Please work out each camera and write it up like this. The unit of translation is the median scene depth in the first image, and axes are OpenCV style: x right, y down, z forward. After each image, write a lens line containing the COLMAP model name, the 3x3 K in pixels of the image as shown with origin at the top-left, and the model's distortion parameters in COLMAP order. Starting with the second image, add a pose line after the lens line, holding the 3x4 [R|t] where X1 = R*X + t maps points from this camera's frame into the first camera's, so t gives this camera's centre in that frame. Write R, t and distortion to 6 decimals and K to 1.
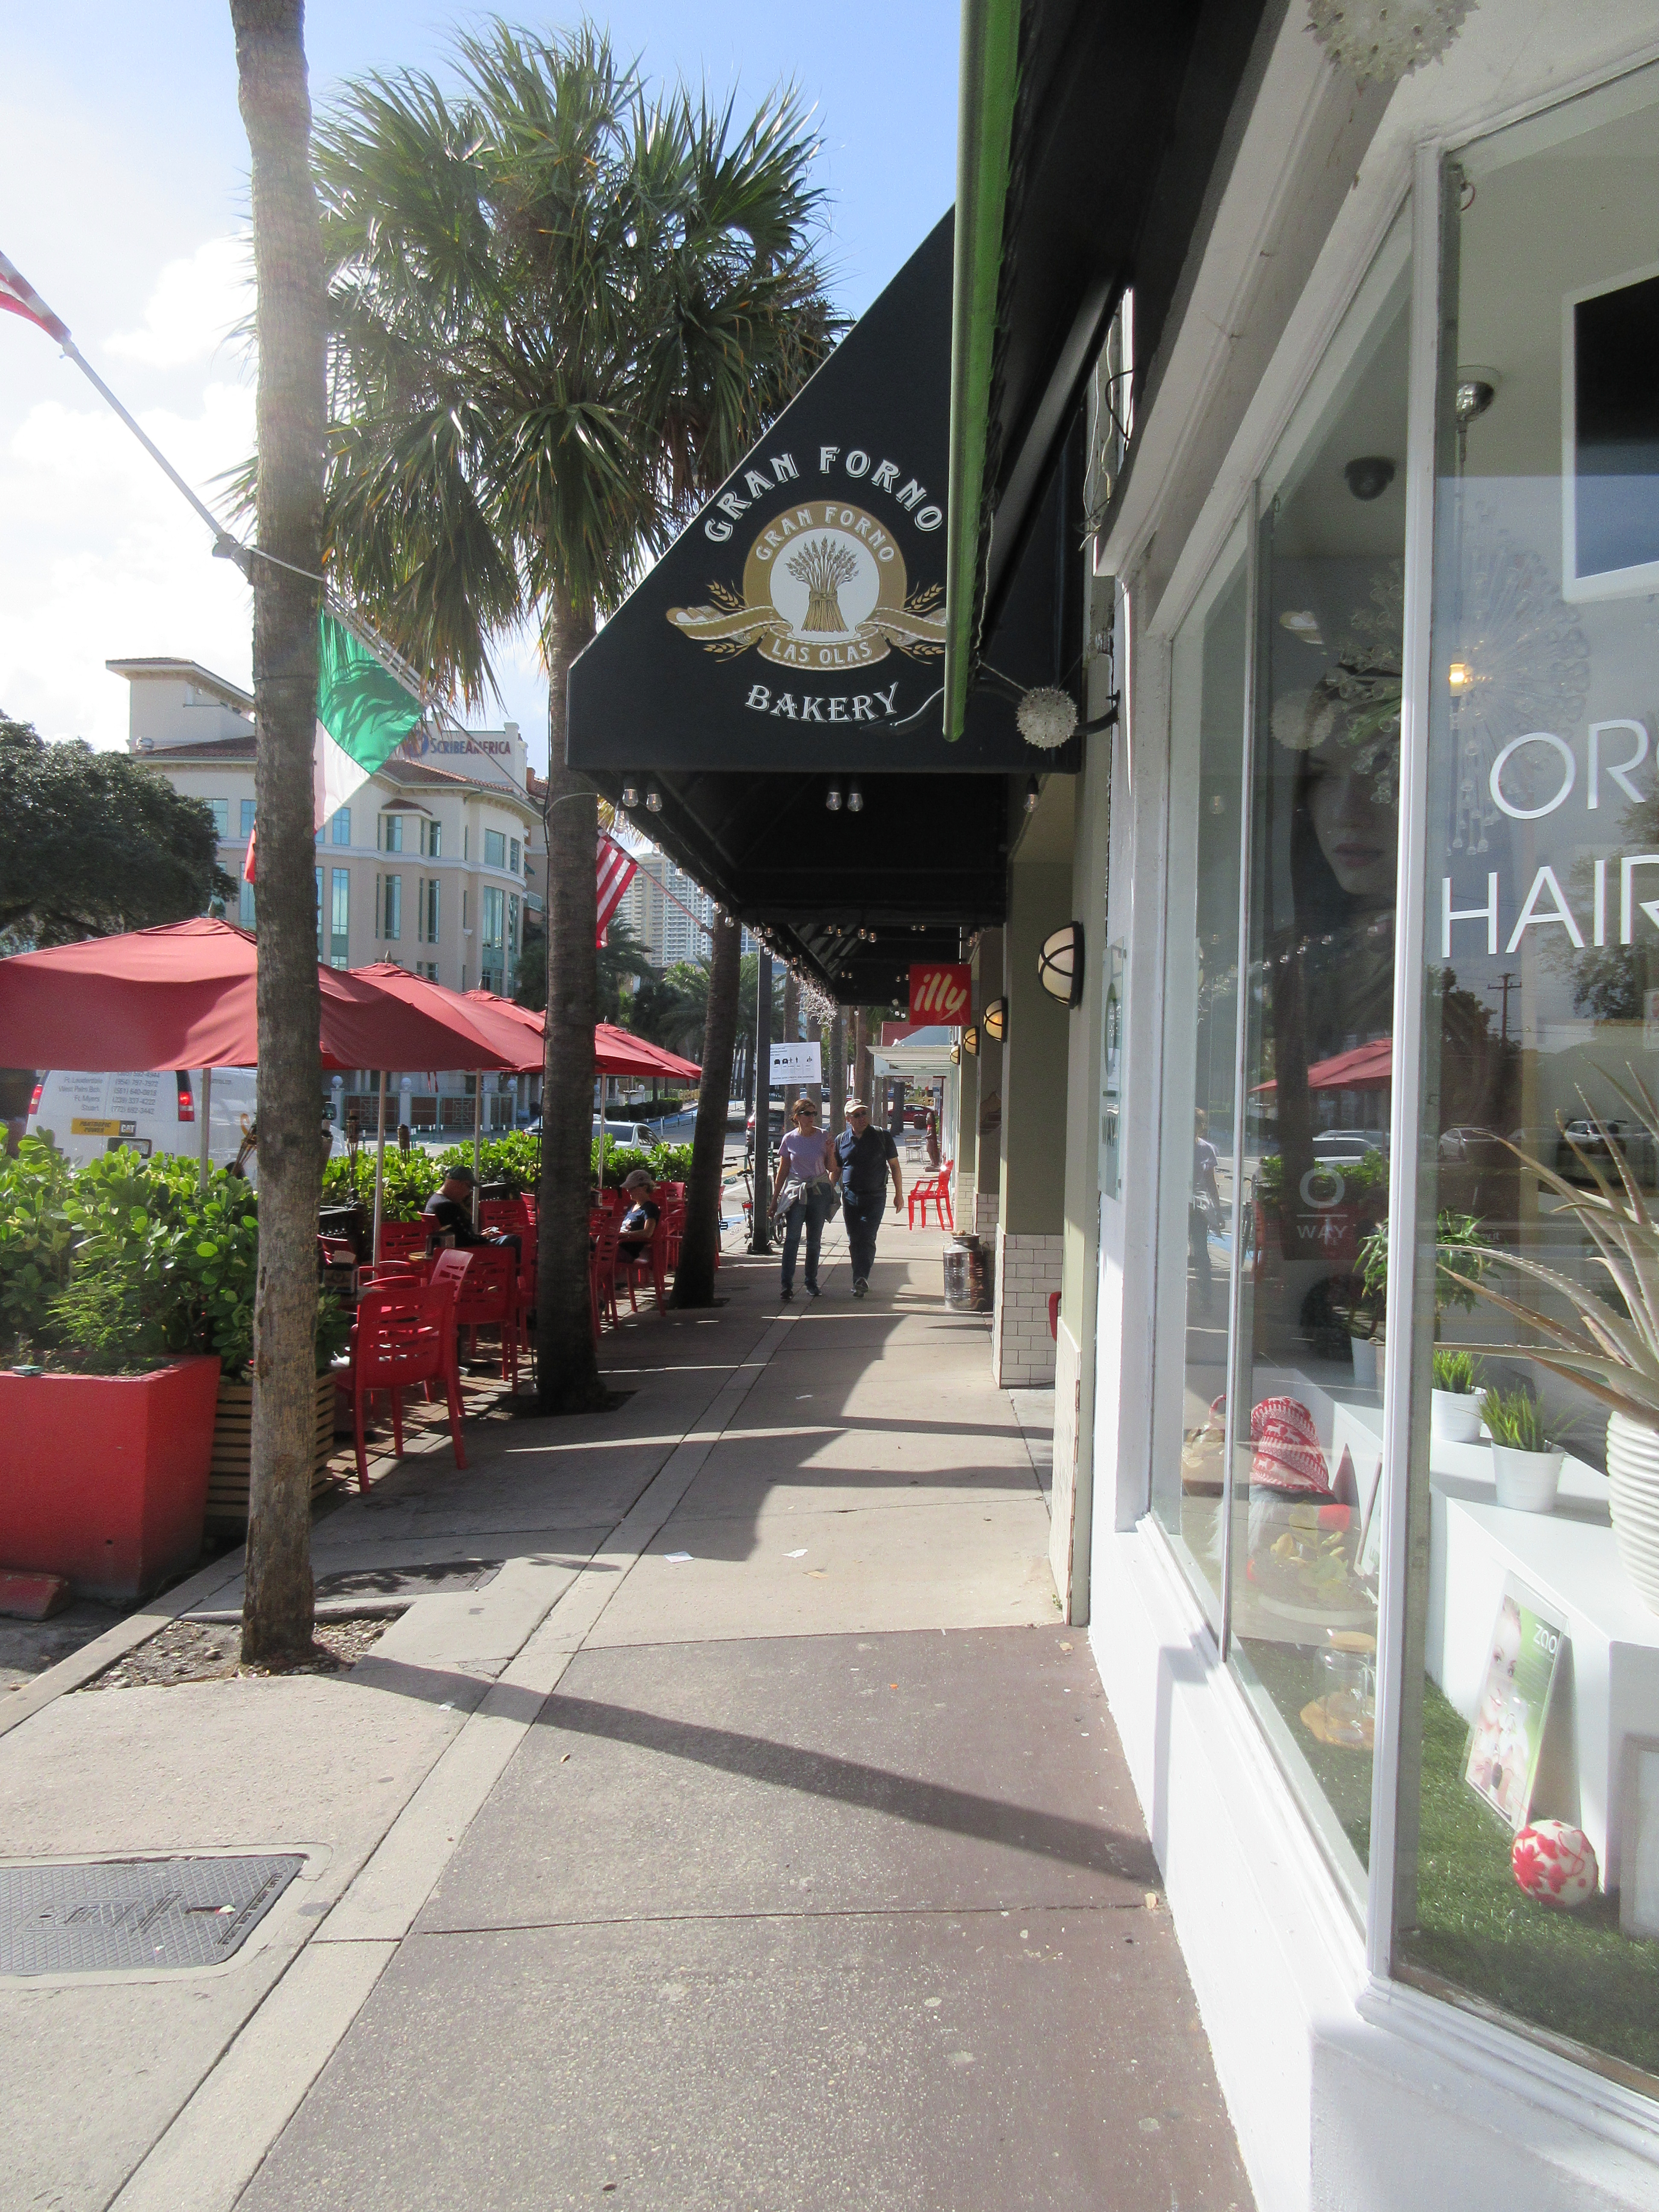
lens RADIAL K [[1625.1, 0, 839.2], [0, 1625.1, 1103.2], [0, 0, 1]] dist [-0.001632, 0.006027]
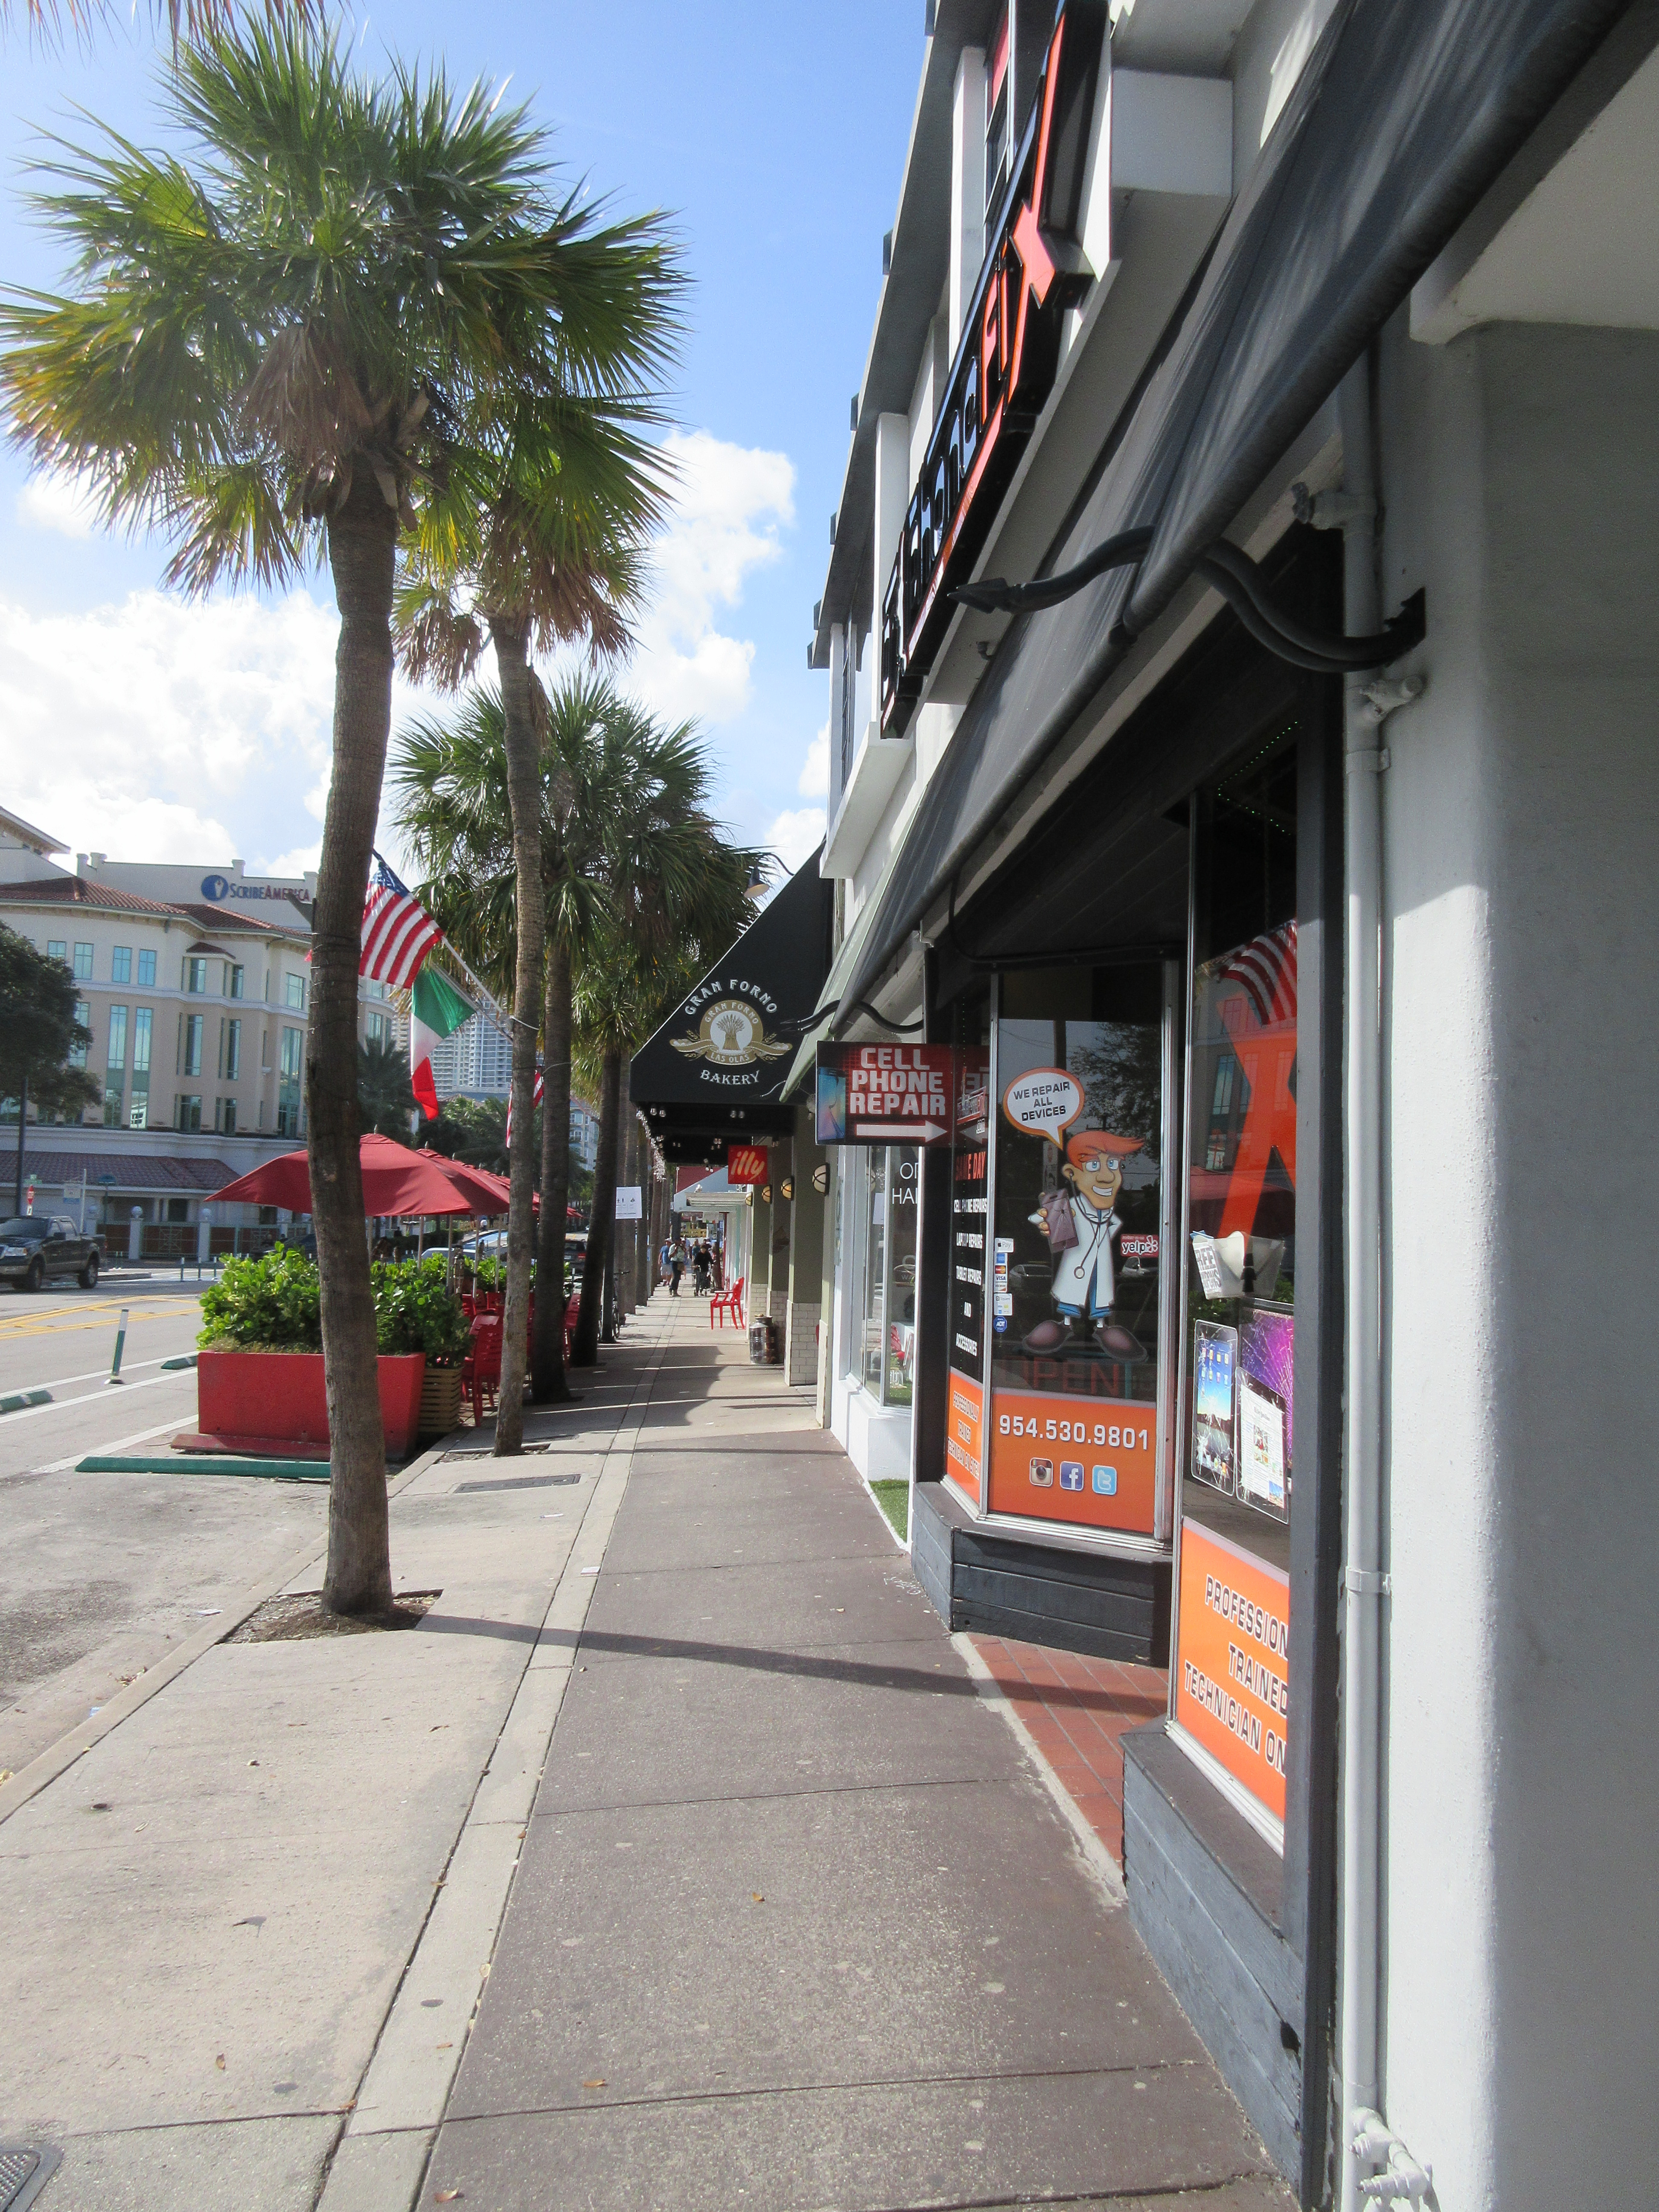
lens RADIAL K [[1625.1, 0, 850.9], [0, 1625.1, 1115.2], [0, 0, 1]] dist [-0.001632, 0.006027]
pose [[0.988741, 0.014356, 0.148949, -0.070801], [-0.003317, 0.997246, -0.074094, 0.001564], [-0.149602, 0.072765, 0.986065, -0.544743]]
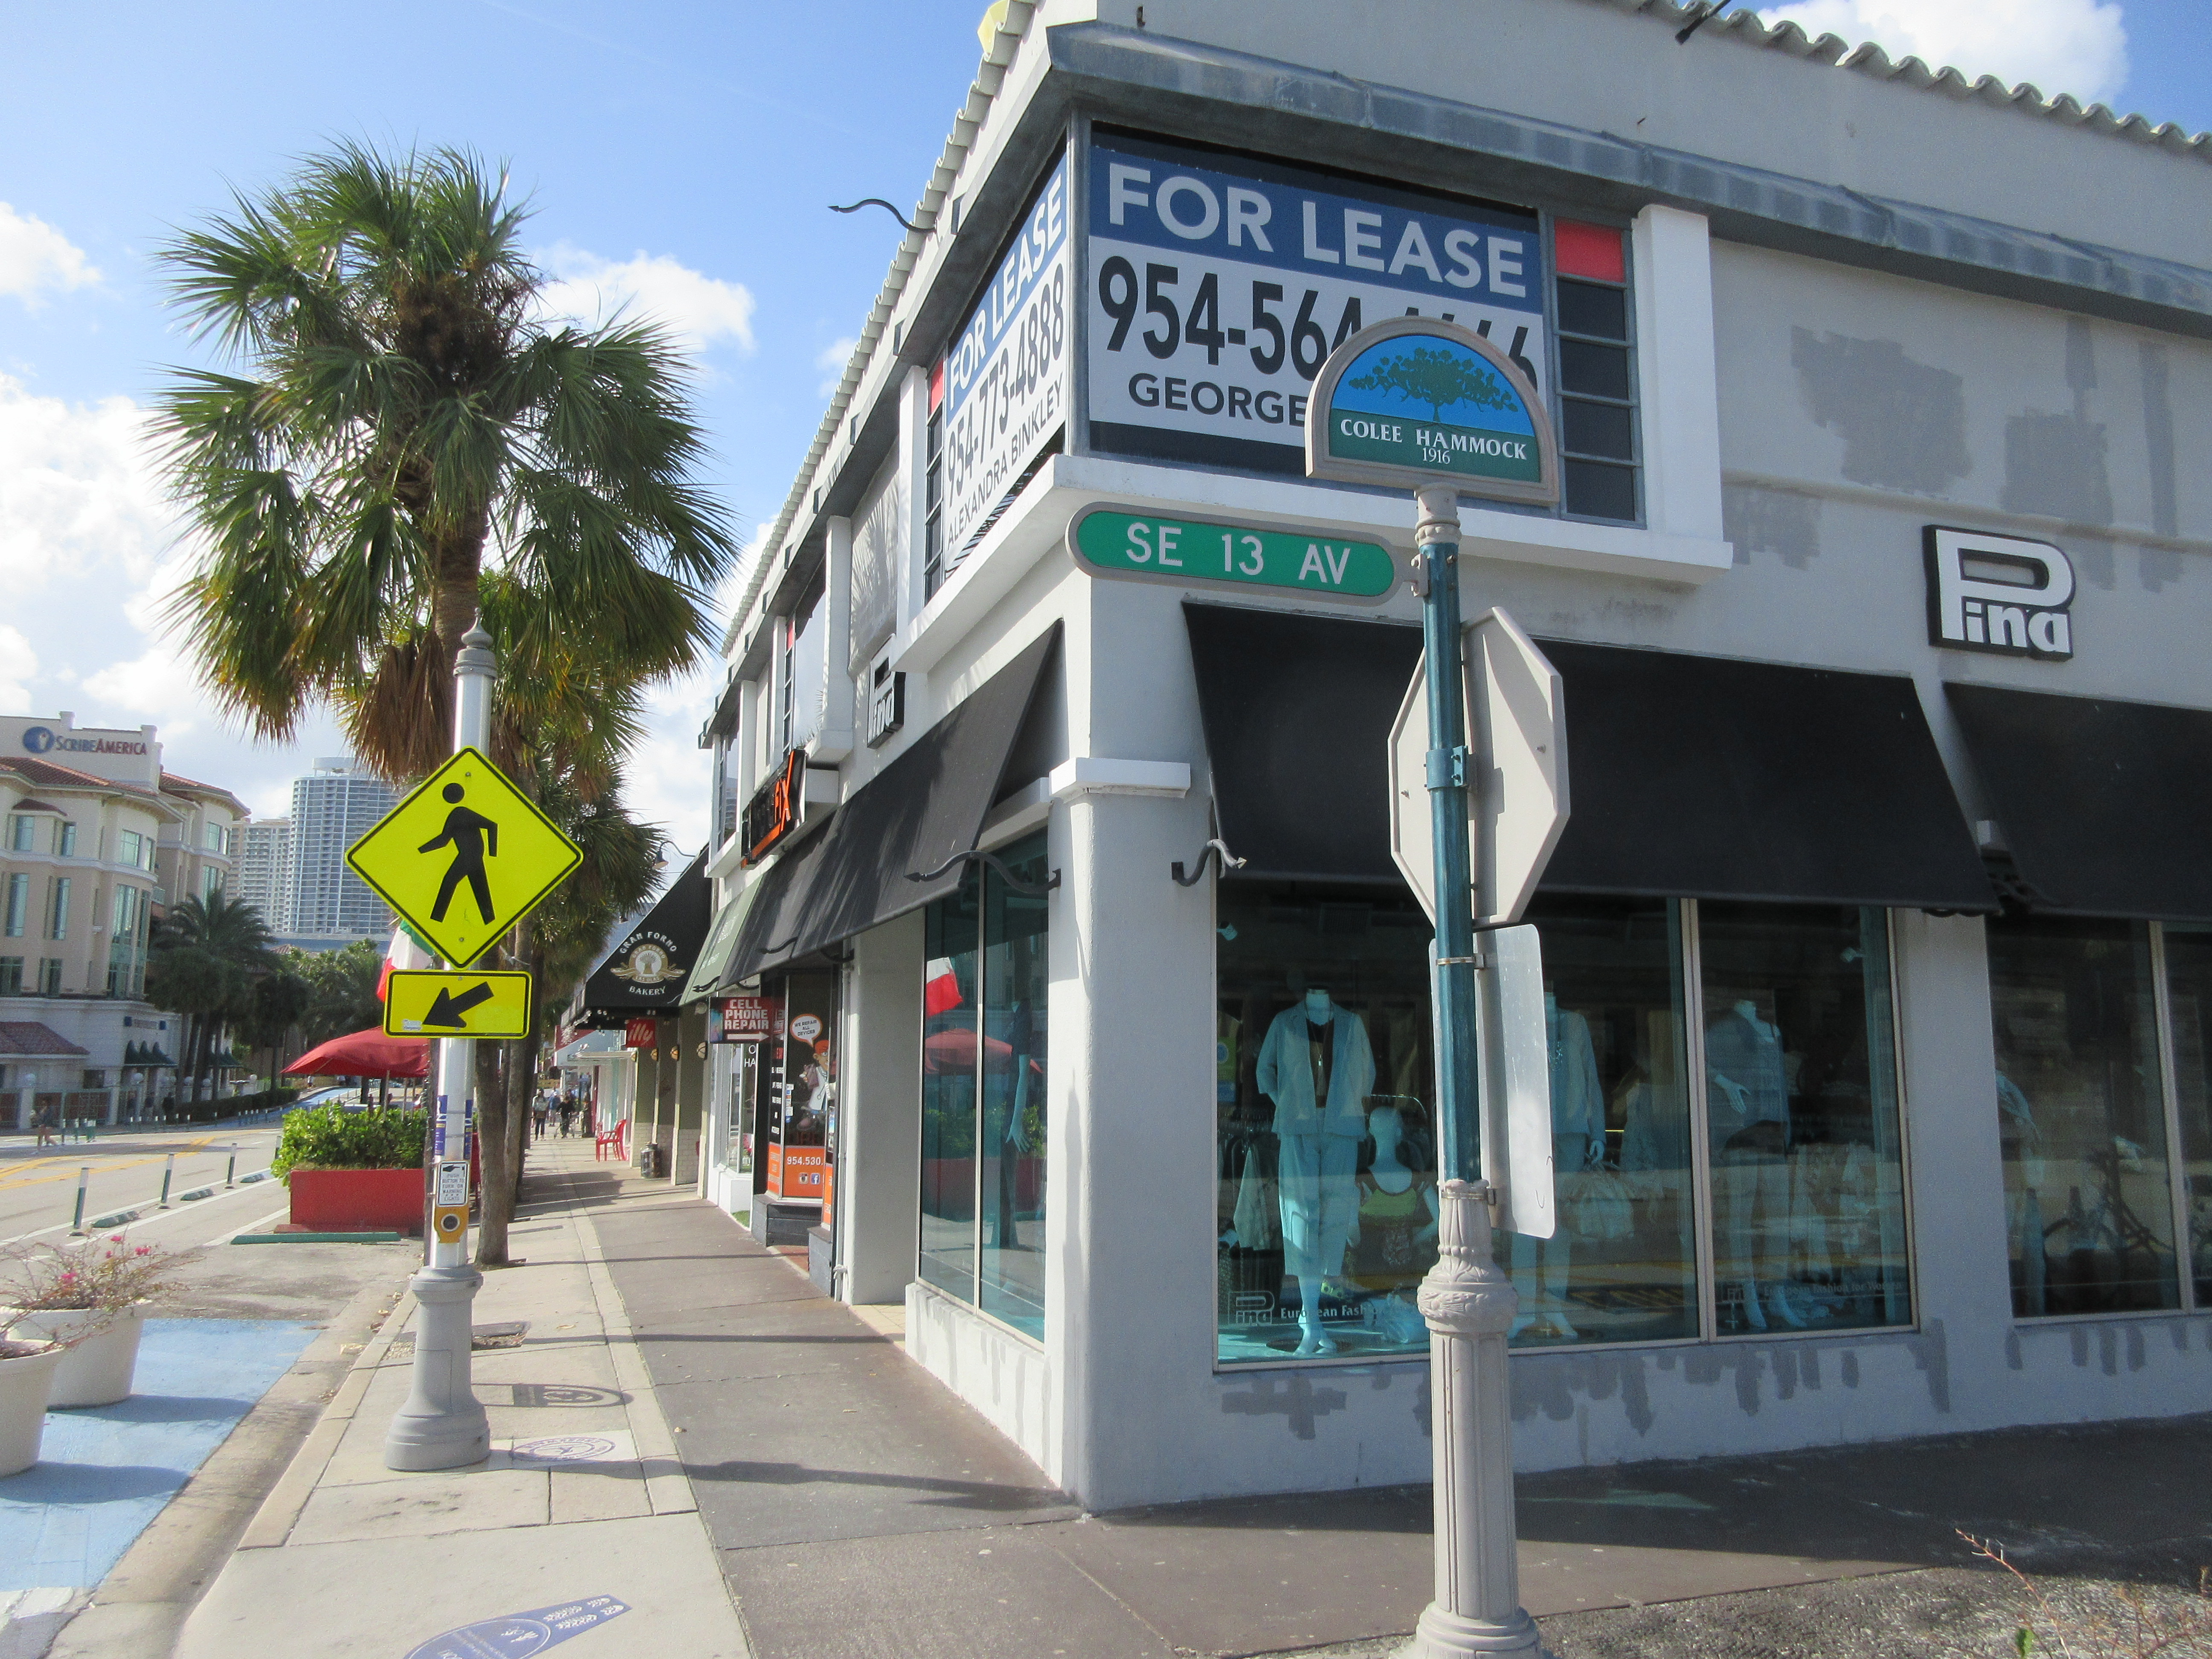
lens RADIAL K [[1625.1, 0, 1120.3], [0, 1625.1, 818.1], [0, 0, 1]] dist [-0.001632, 0.006027]
pose [[0.922244, 0.036893, 0.384843, -0.184170], [0.024772, 0.987752, -0.154055, -0.000713], [-0.385813, 0.151610, 0.910034, -1.214393]]
